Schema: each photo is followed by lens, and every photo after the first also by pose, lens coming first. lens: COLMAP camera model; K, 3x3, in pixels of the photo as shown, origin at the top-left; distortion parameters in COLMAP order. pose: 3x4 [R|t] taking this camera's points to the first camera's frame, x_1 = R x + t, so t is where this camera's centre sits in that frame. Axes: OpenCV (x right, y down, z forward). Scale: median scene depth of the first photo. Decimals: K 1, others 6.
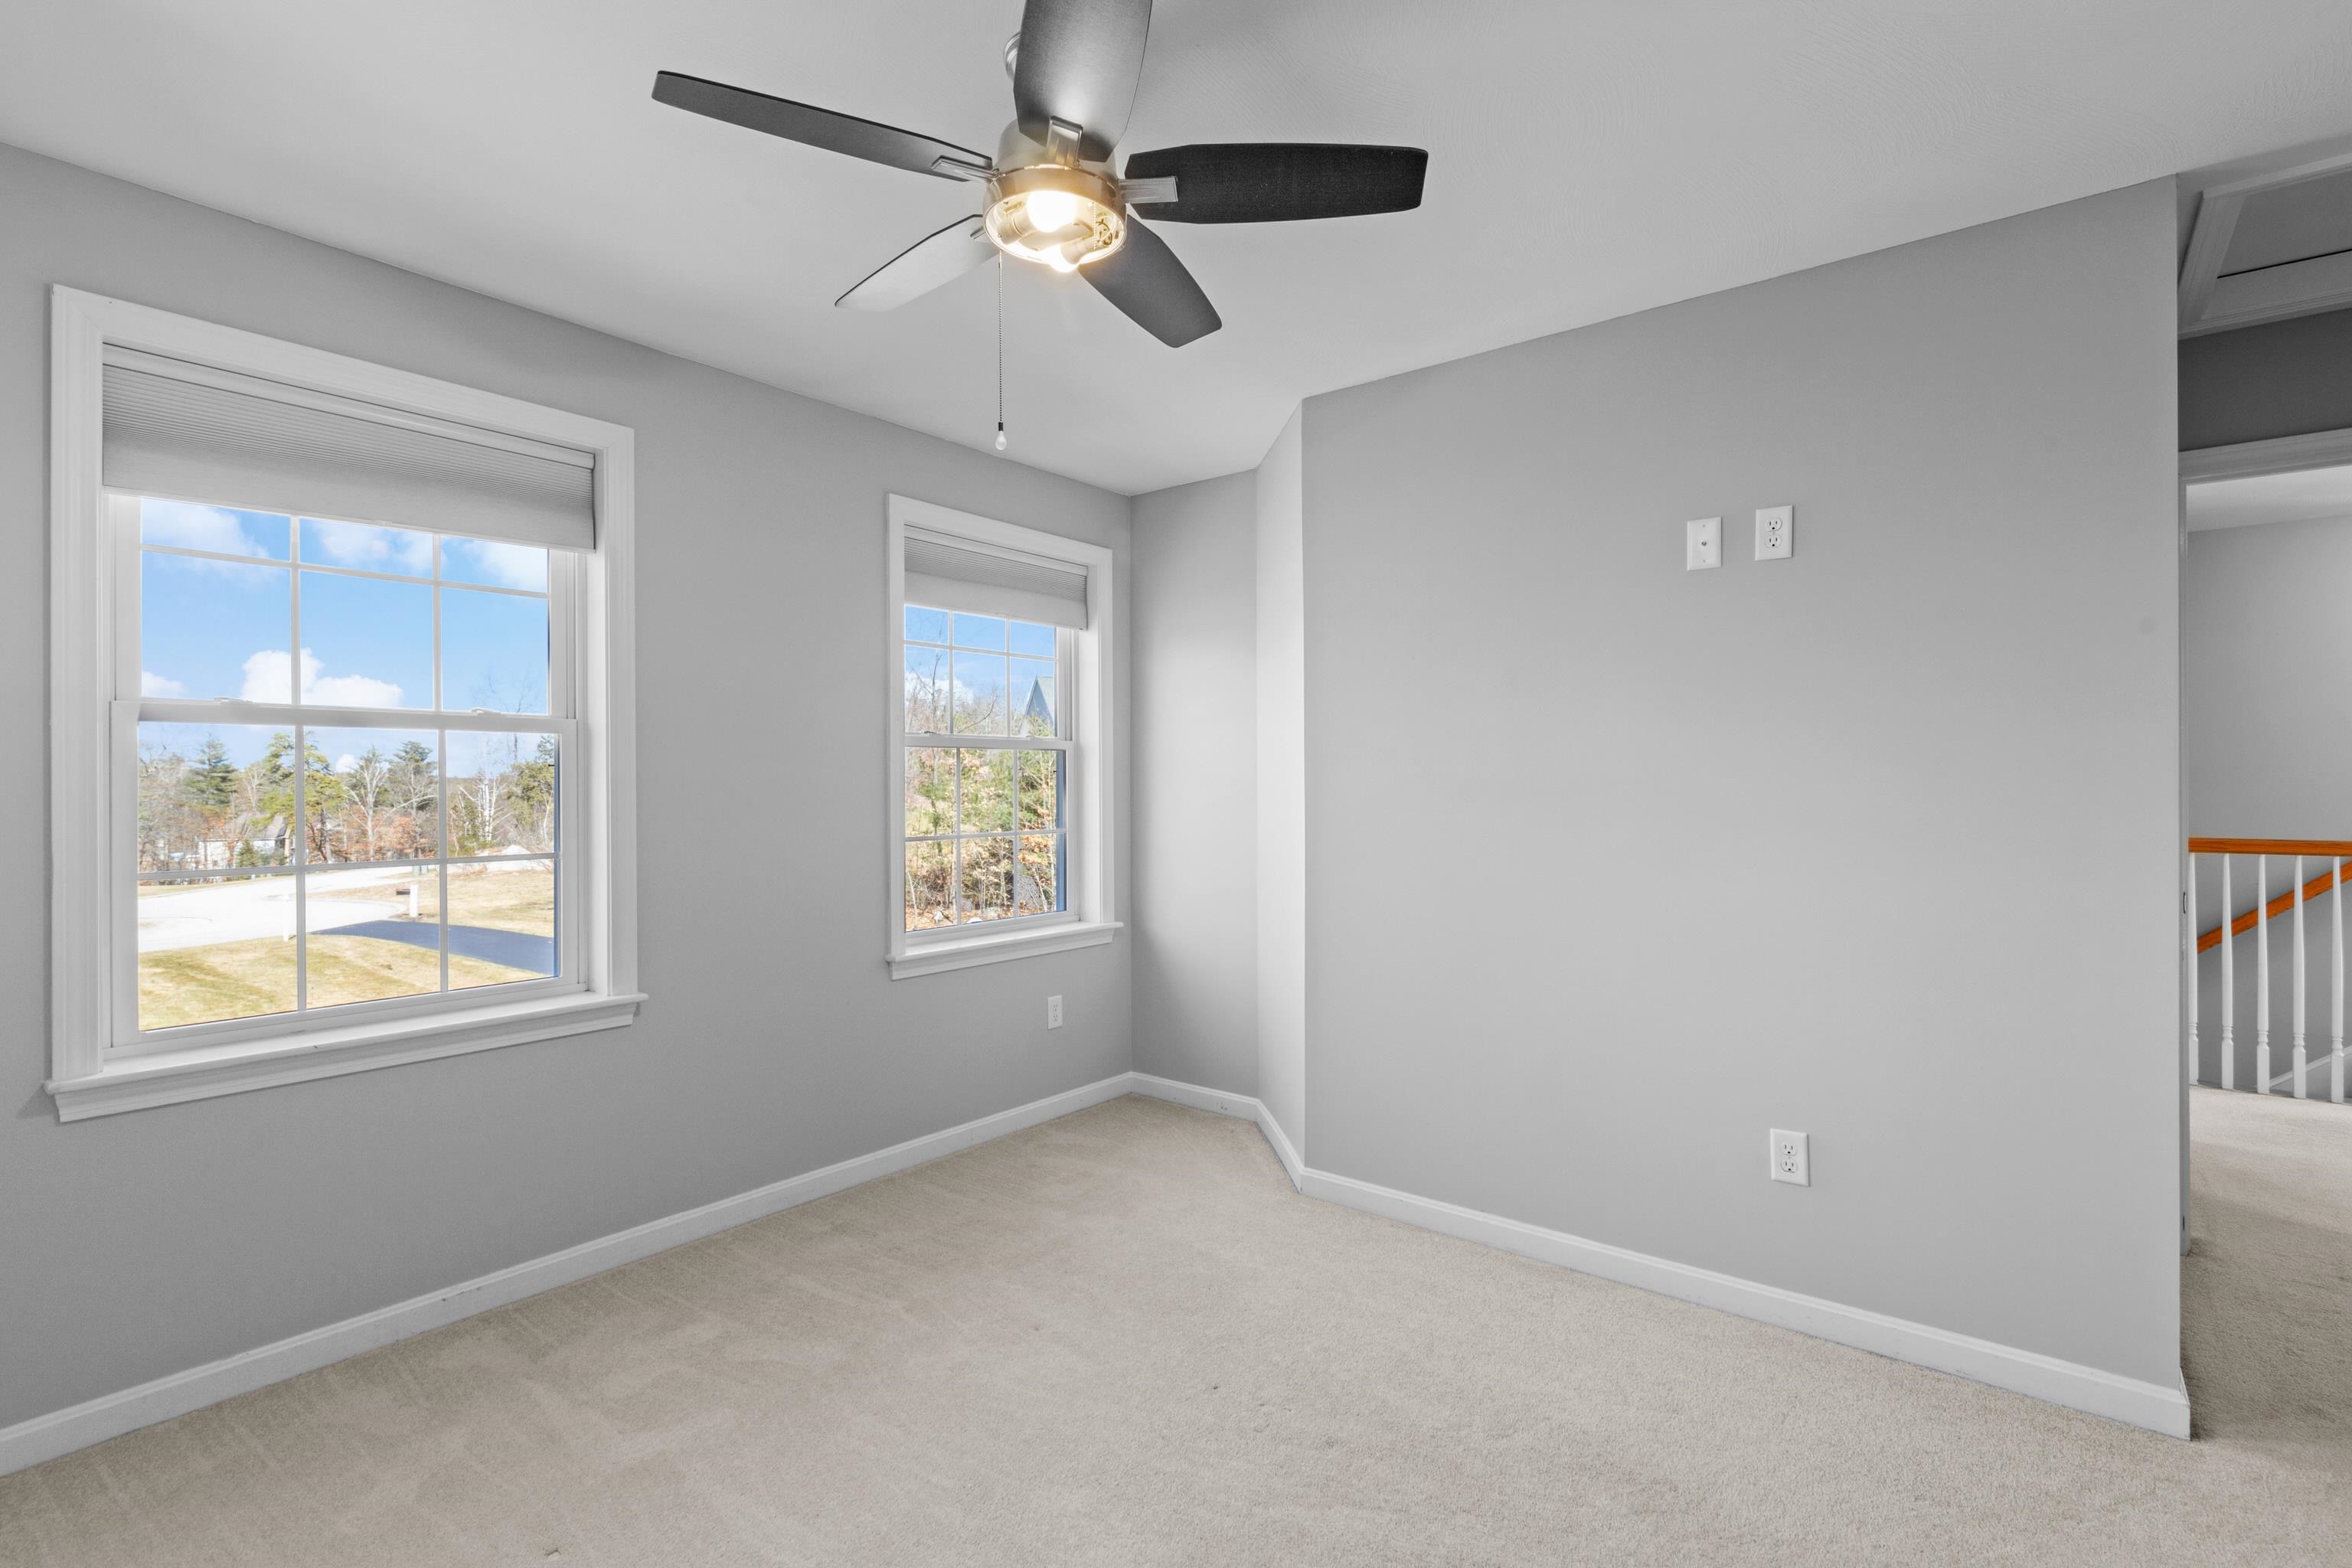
lens RADIAL K [[1076.3, 0, 1176.4], [0, 1076.3, 779.3], [0, 0, 1]] dist [-0.000859, -0.000130]
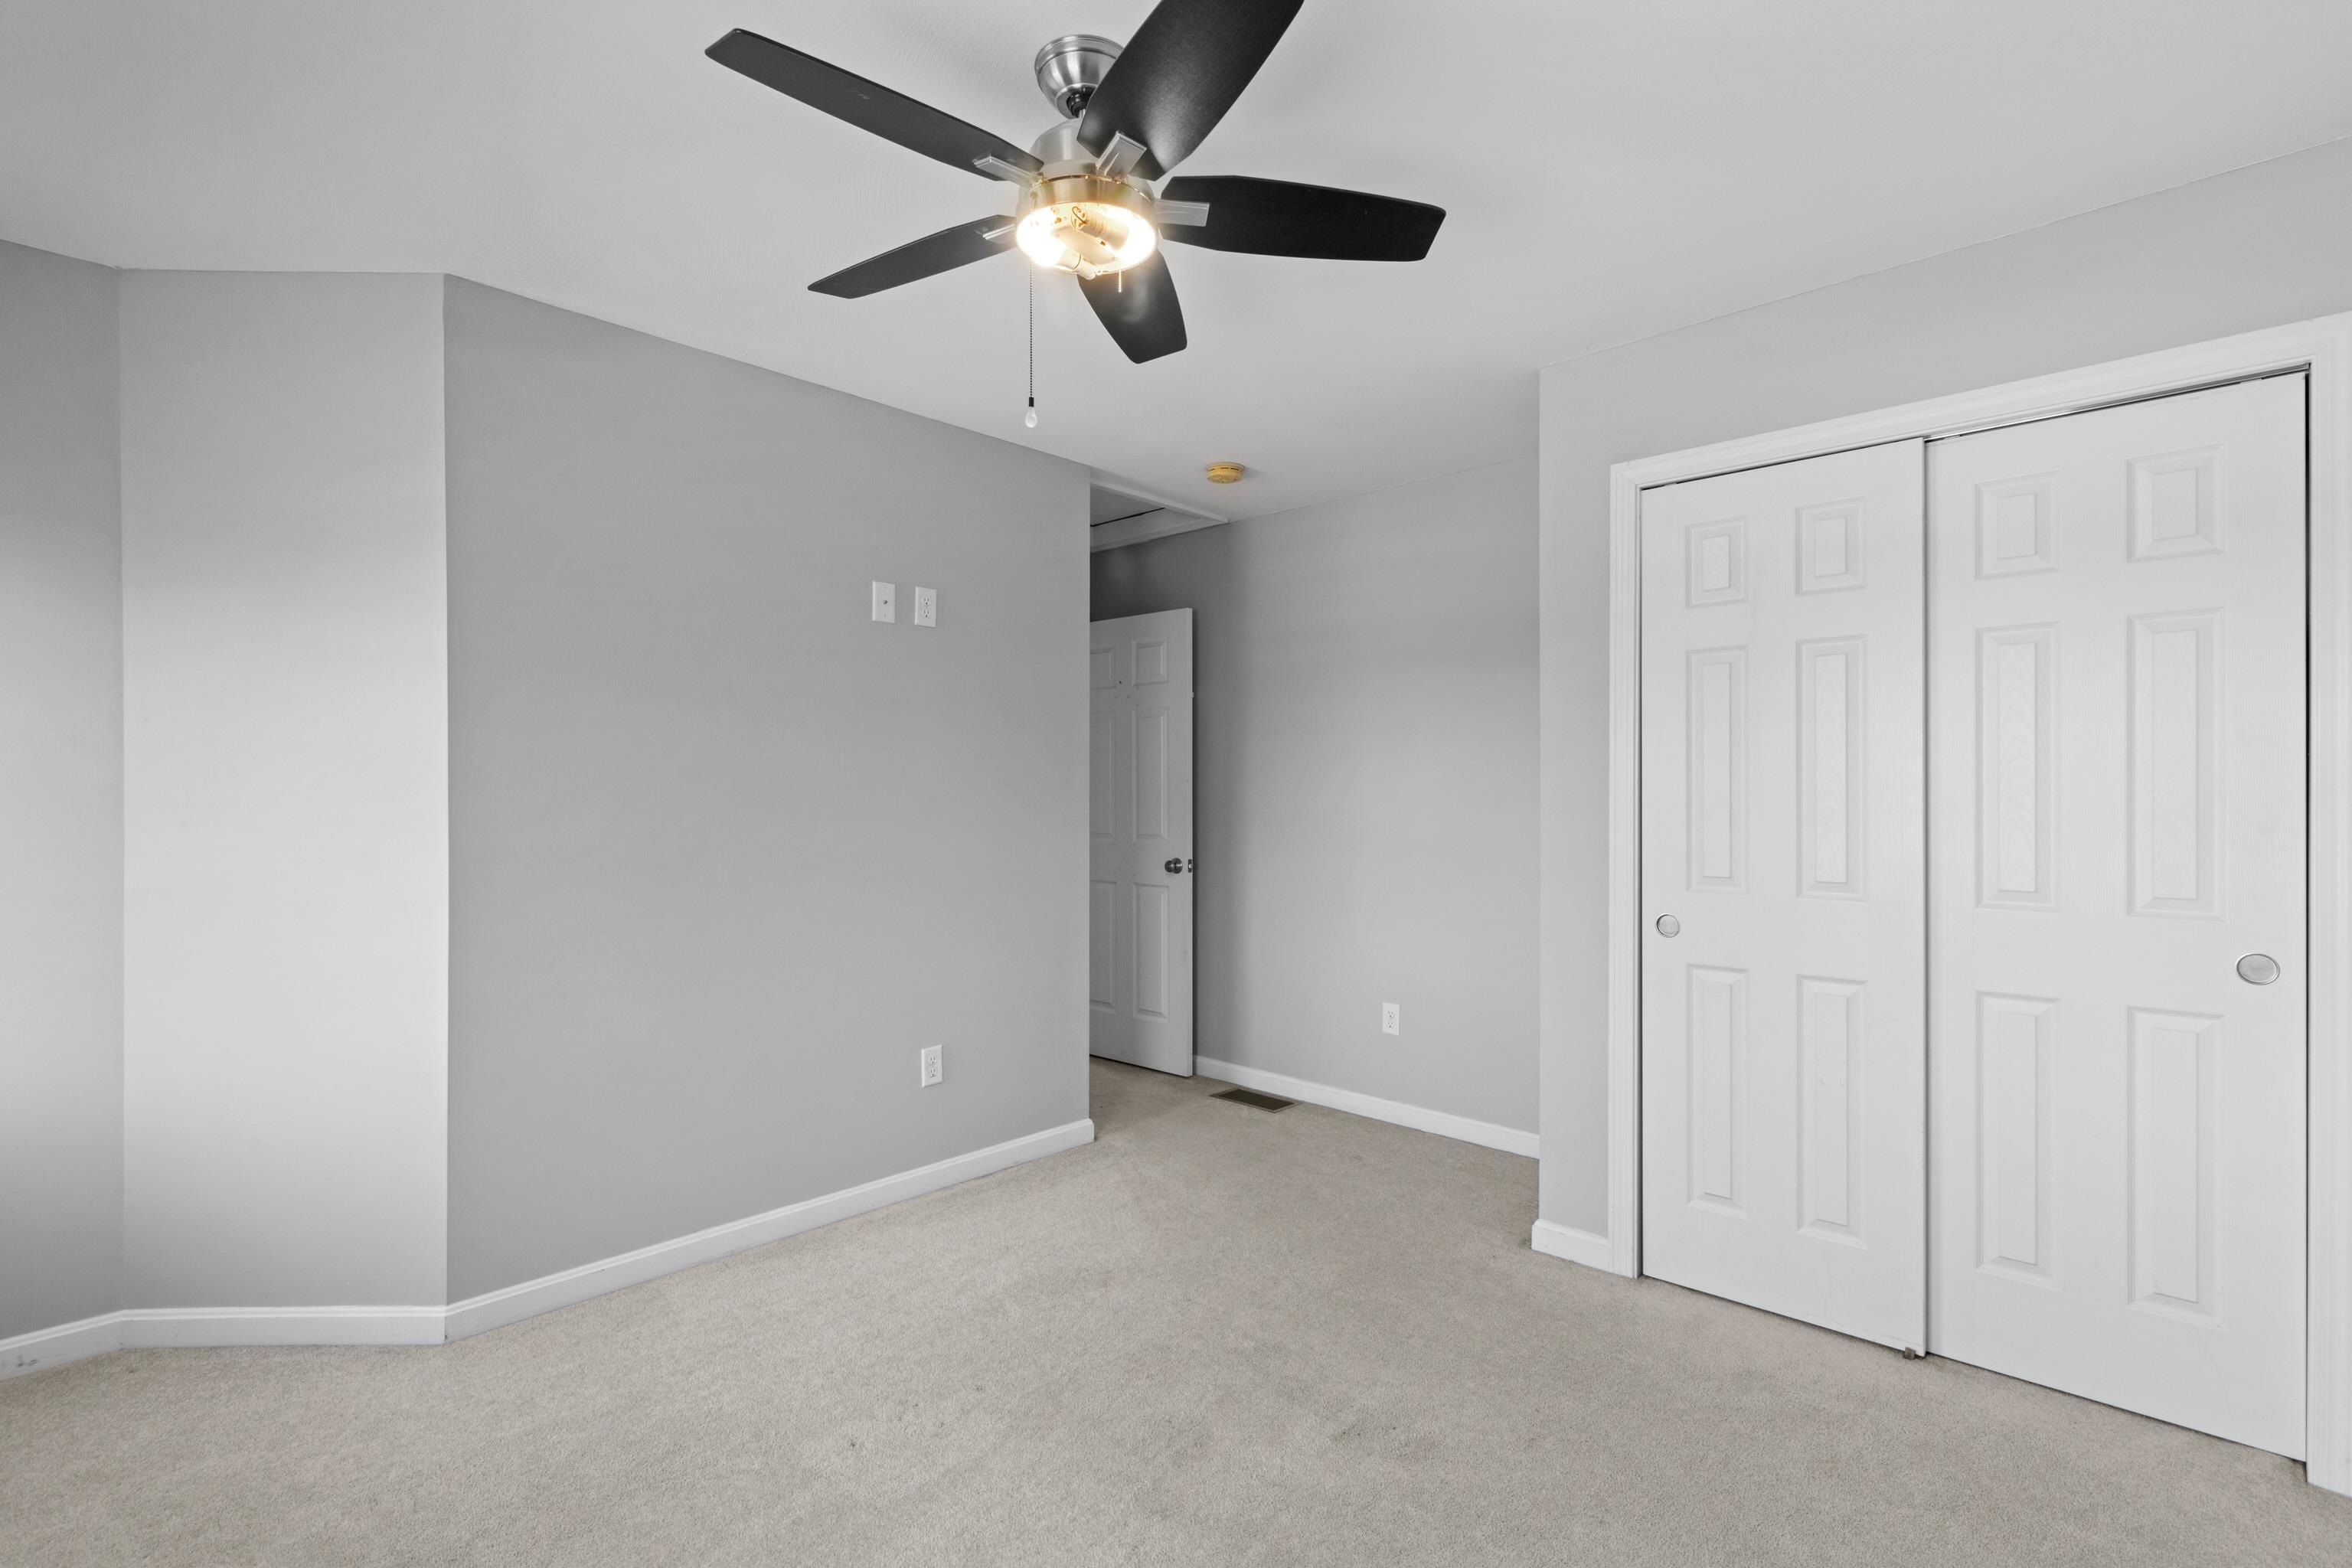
lens RADIAL K [[1069.2, 0, 1175.1], [0, 1069.2, 779.0], [0, 0, 1]] dist [-0.002005, 0.000128]
pose [[0.086727, 0.014046, 0.996133, -0.765388], [-0.006338, 0.999888, -0.013547, 0.003647], [-0.996212, -0.005138, 0.086806, 0.580261]]
